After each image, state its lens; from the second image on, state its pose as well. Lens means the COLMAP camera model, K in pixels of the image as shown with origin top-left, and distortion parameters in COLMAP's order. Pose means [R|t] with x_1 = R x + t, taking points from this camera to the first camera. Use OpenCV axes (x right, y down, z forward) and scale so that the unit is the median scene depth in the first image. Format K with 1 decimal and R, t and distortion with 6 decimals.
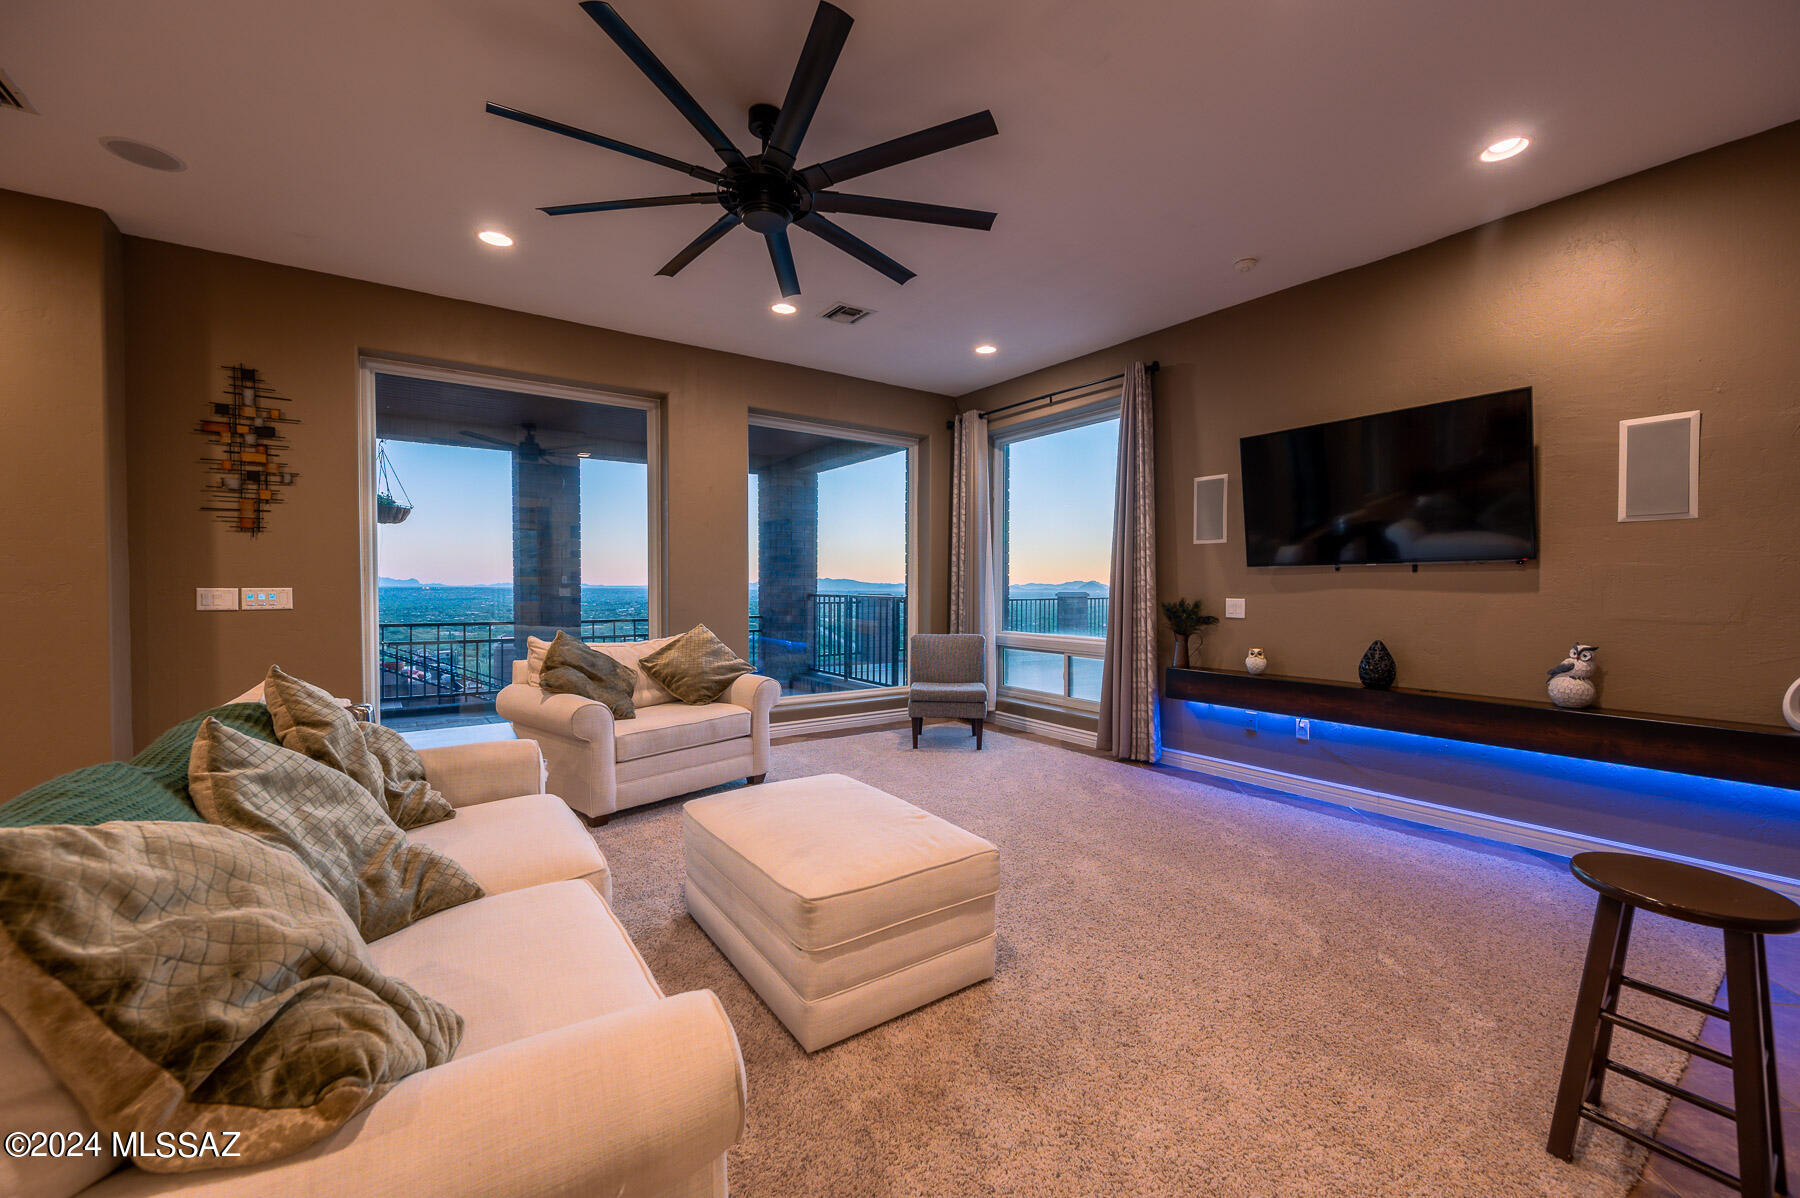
lens RADIAL K [[708.8, 0, 900.0], [0, 708.8, 599.0], [0, 0, 1]] dist [-0.001031, -0.000298]
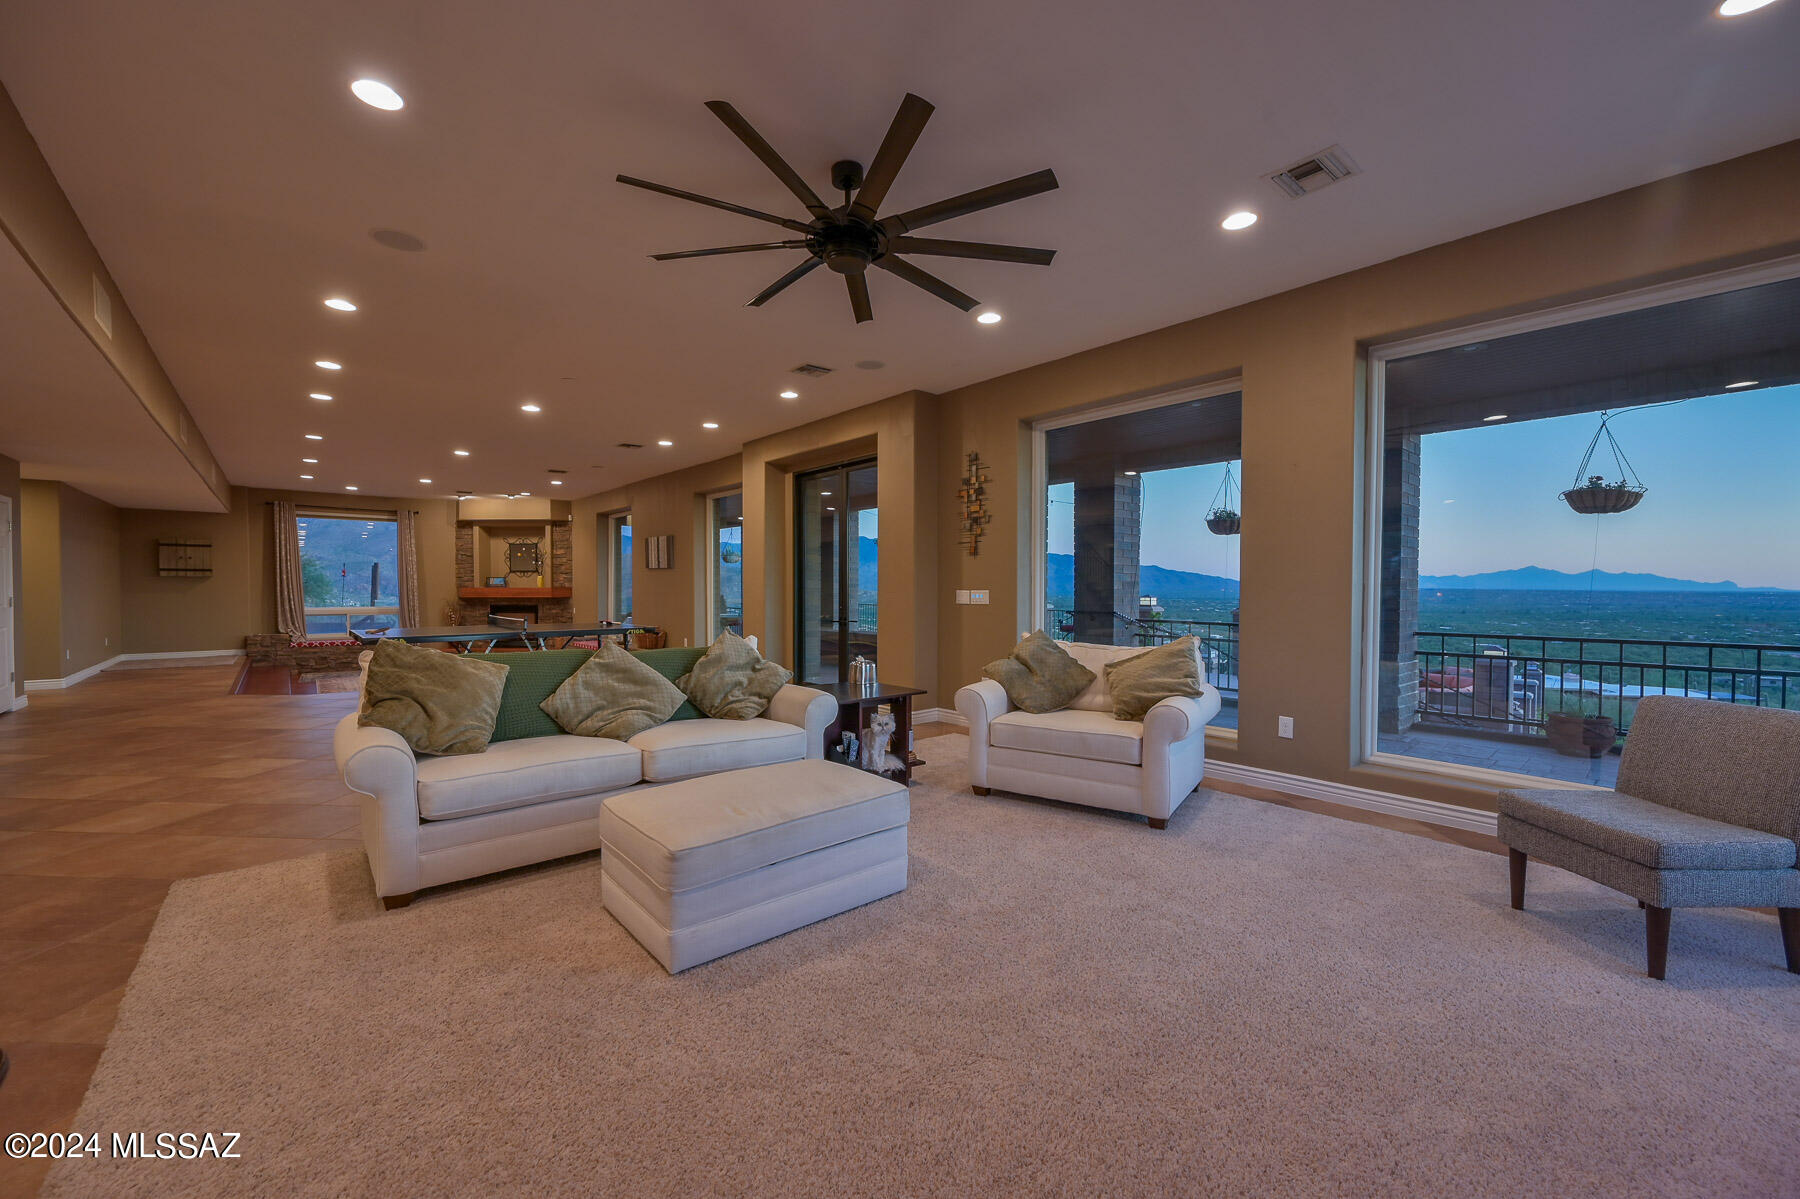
lens RADIAL K [[708.8, 0, 900.0], [0, 708.8, 599.5], [0, 0, 1]] dist [-0.001031, -0.000298]
pose [[0.113943, 0.012443, -0.993409, 0.640722], [-0.012389, 0.999862, 0.011102, -0.011952], [0.993410, 0.011042, 0.114081, 0.652453]]
